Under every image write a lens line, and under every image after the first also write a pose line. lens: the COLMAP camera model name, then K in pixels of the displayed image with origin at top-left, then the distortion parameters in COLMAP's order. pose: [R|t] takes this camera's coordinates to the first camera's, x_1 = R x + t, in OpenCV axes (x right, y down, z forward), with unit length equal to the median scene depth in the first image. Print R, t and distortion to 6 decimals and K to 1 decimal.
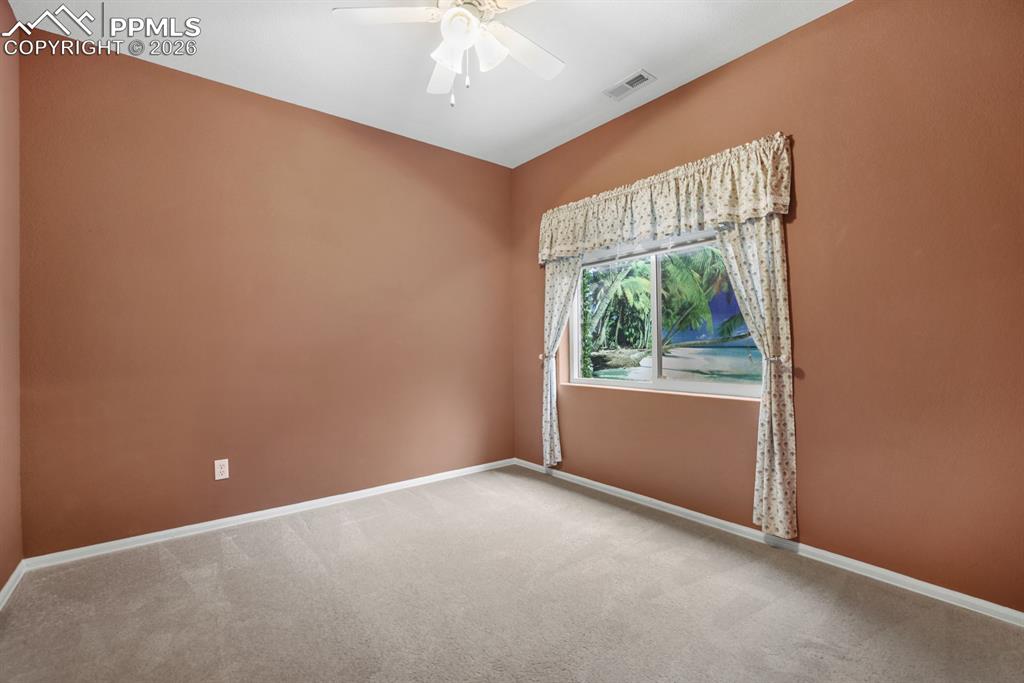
lens RADIAL K [[448.2, 0, 509.7], [0, 448.2, 335.0], [0, 0, 1]] dist [-0.039279, 0.012712]
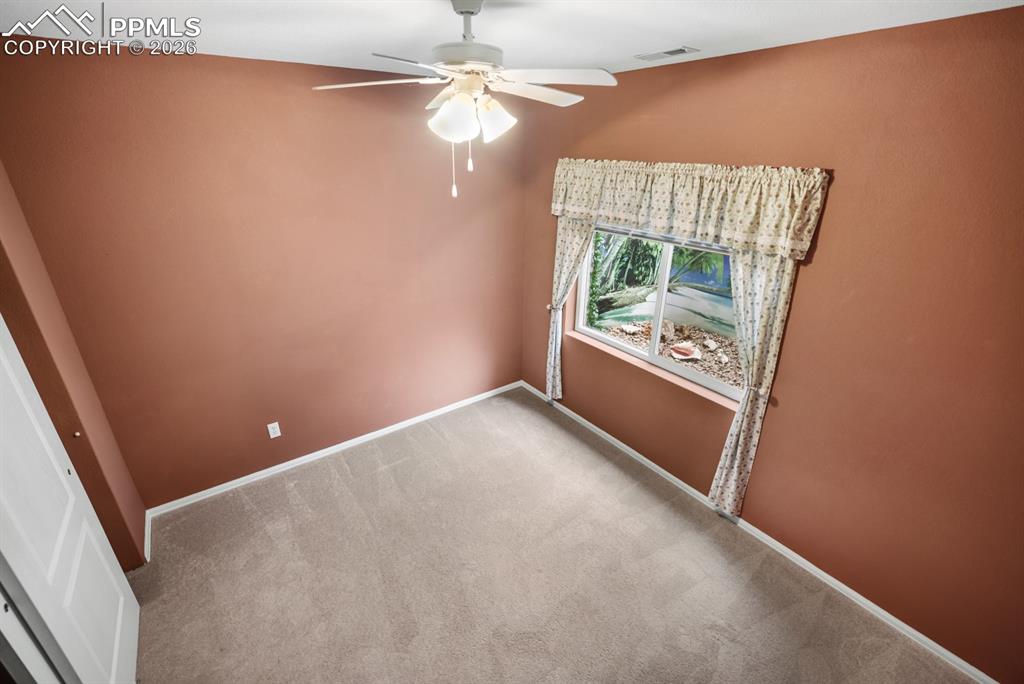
lens RADIAL K [[448.2, 0, 509.4], [0, 448.2, 334.9], [0, 0, 1]] dist [-0.039279, 0.012712]
pose [[0.999069, 0.031552, -0.029421, 0.016604], [-0.017293, 0.917687, 0.396927, -0.436835], [0.039523, -0.396049, 0.917378, 0.017659]]
